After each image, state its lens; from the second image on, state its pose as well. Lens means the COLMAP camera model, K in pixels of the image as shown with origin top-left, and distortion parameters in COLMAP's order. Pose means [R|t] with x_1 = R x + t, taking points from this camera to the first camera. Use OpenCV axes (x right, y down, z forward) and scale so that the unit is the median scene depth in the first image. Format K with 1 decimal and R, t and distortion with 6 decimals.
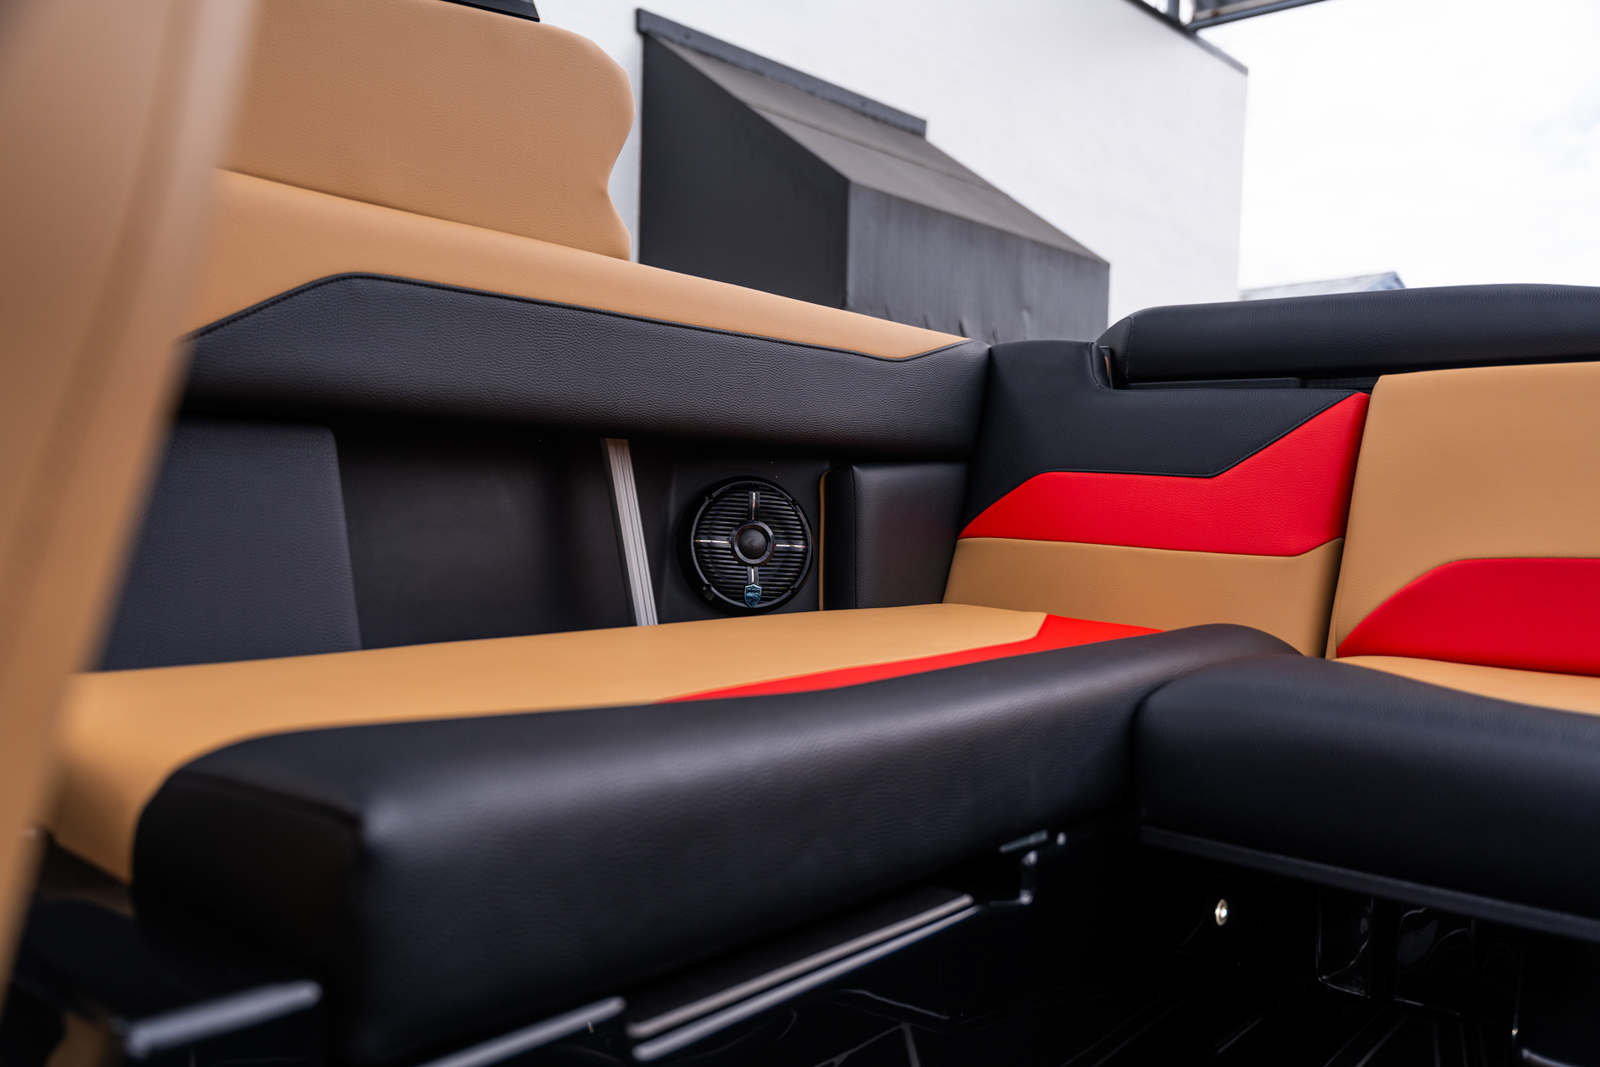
lens RADIAL K [[1292.3, 0, 795.8], [0, 1292.3, 538.0], [0, 0, 1]] dist [0.014951, 0.001131]
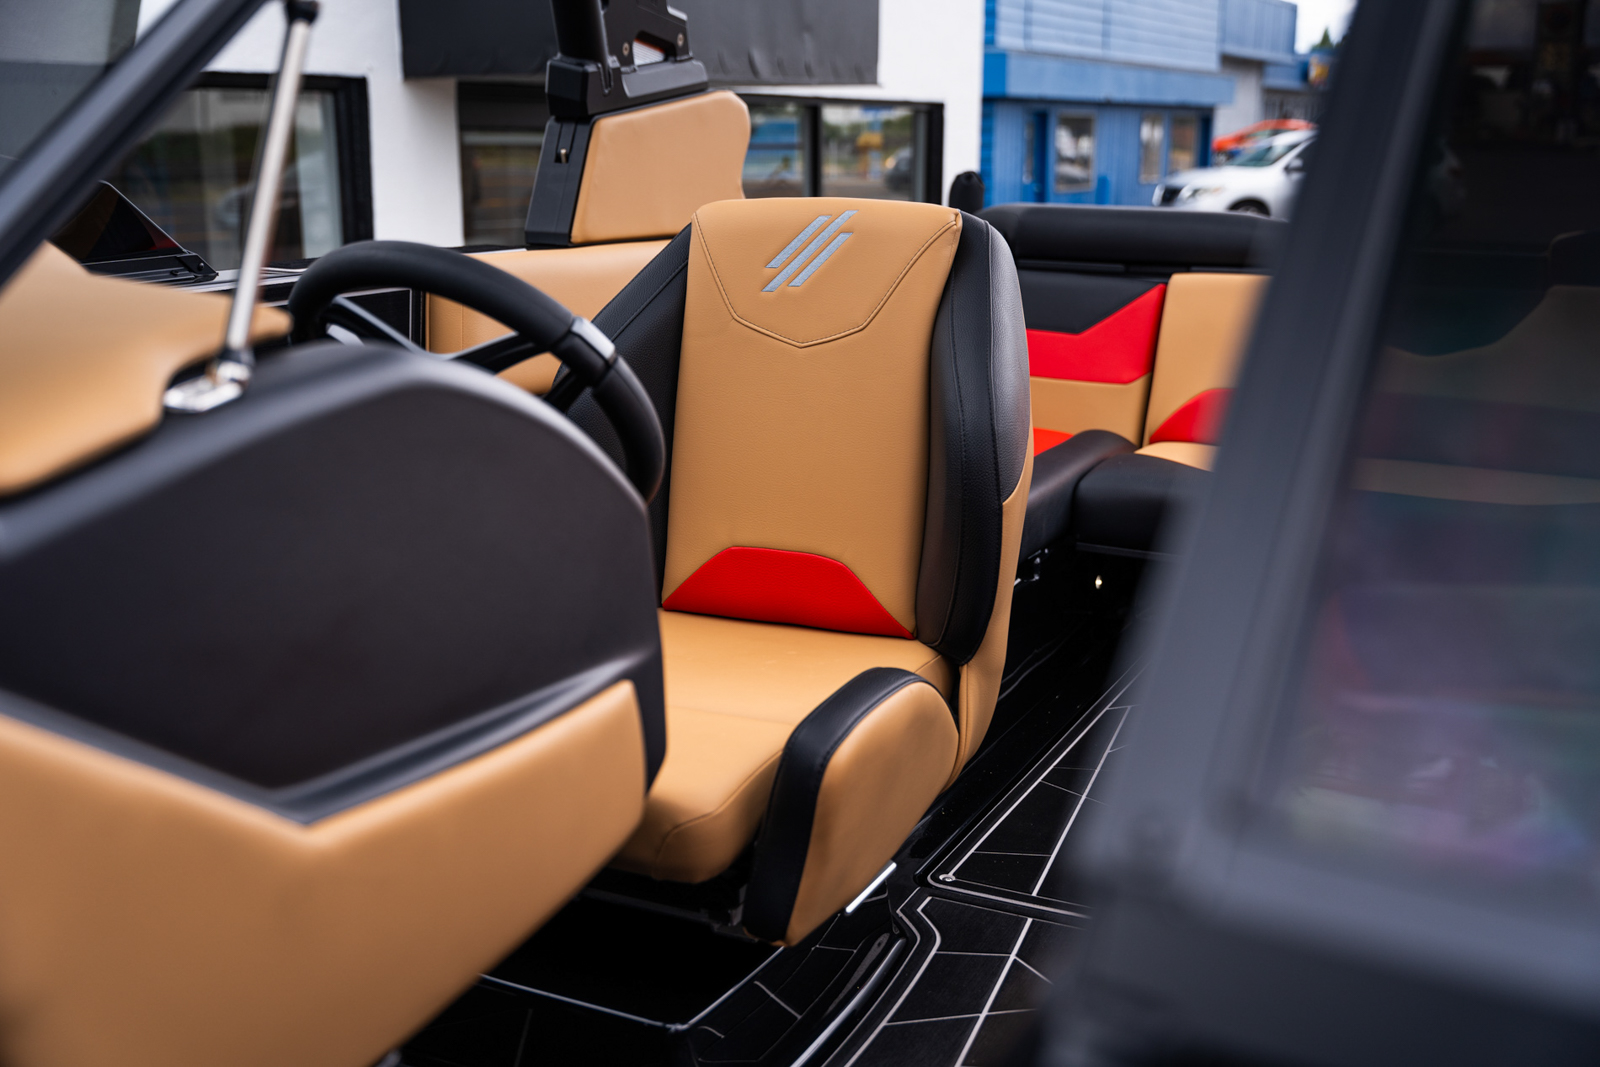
lens RADIAL K [[1690.9, 0, 809.8], [0, 1690.9, 538.6], [0, 0, 1]] dist [0.059800, 0.000000]
pose [[0.967952, -0.078564, 0.238529, -0.521173], [0.027264, 0.977068, 0.211177, -0.244296], [-0.249649, -0.197906, 0.947897, -0.973878]]
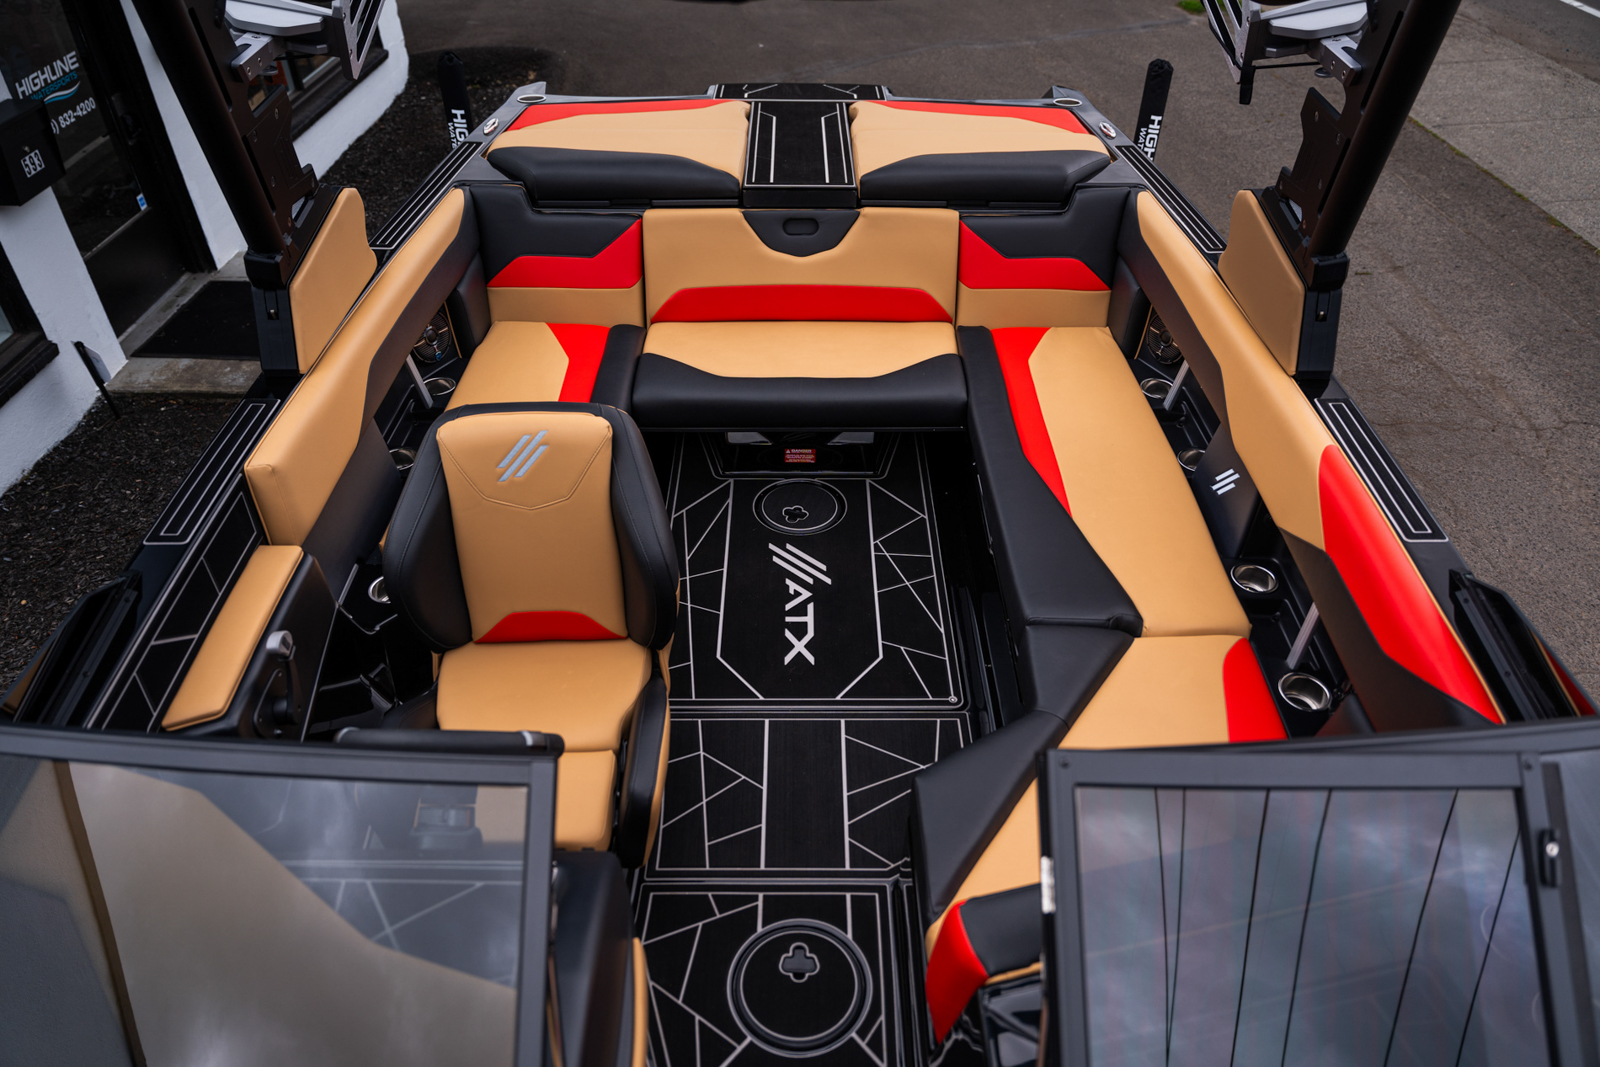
lens RADIAL K [[1111.9, 0, 811.7], [0, 1111.9, 537.6], [0, 0, 1]] dist [0.000020, -0.006648]
pose [[0.761063, -0.428385, 0.487103, -0.644813], [0.043614, 0.783010, 0.620478, -0.923029], [-0.647210, -0.450978, 0.614604, -0.880601]]
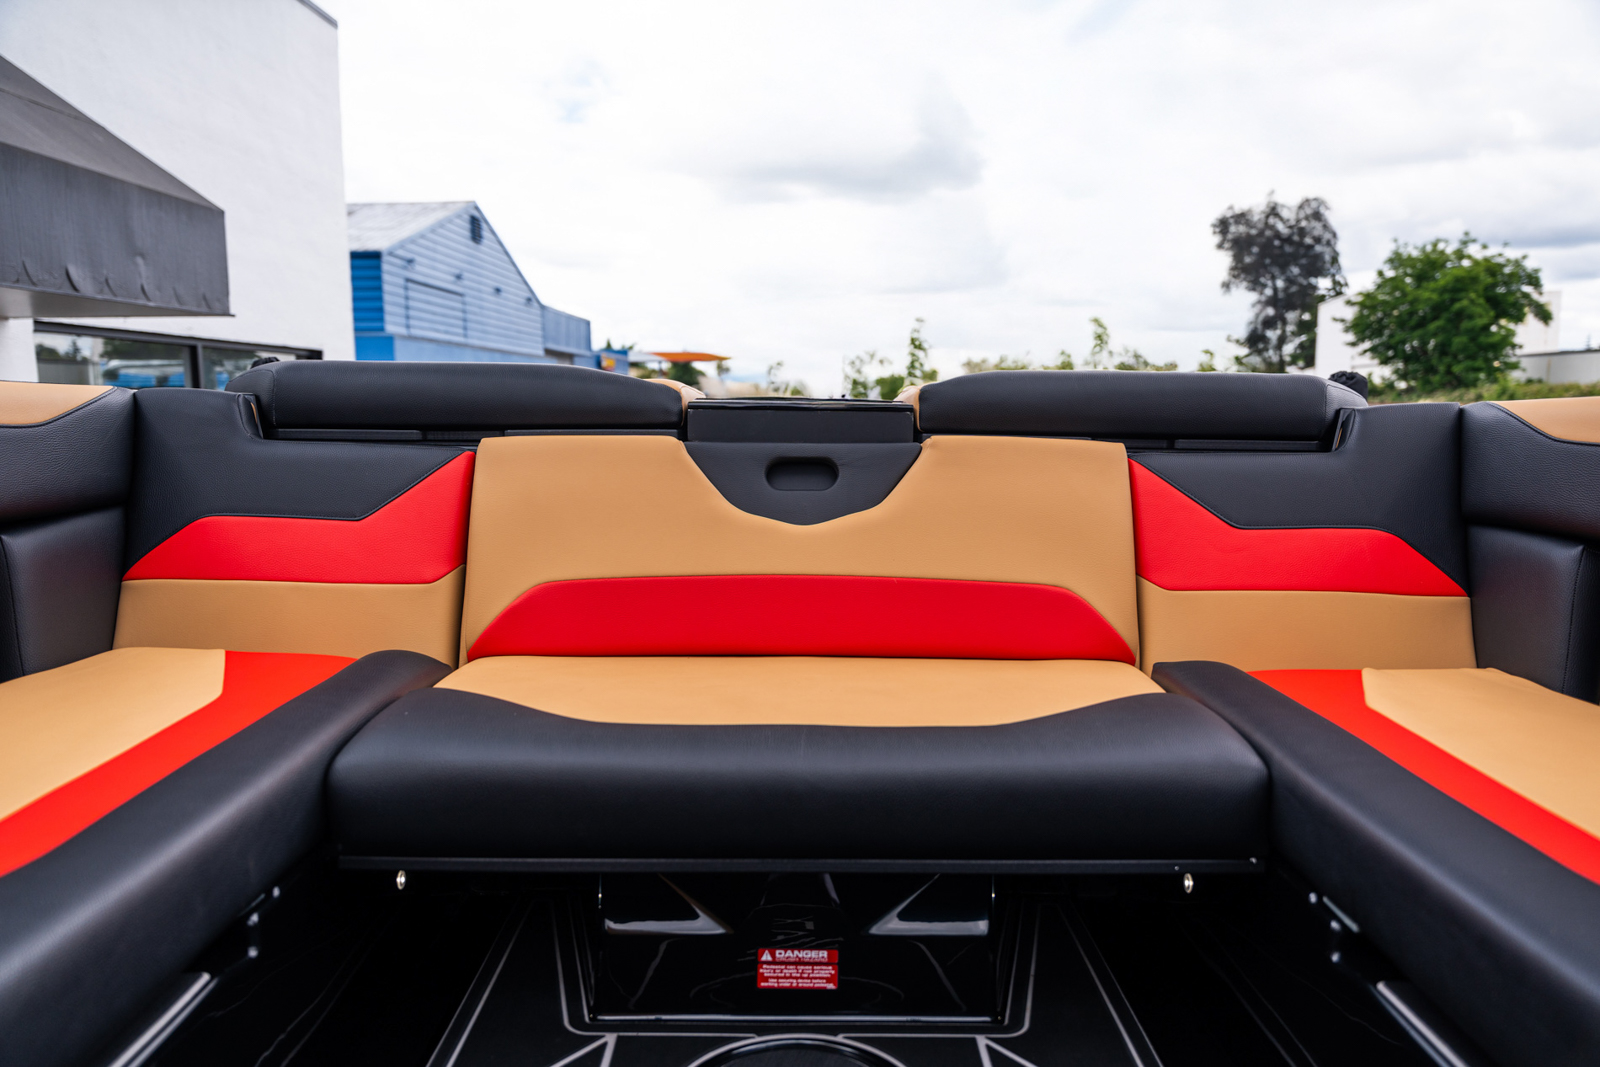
lens RADIAL K [[1111.9, 0, 809.5], [0, 1111.9, 547.7], [0, 0, 1]] dist [0.000020, -0.006648]
pose [[0.757528, -0.110749, 0.643340, -0.036703], [0.037291, 0.991236, 0.126728, -0.130935], [-0.651736, -0.072009, 0.755019, -0.080238]]
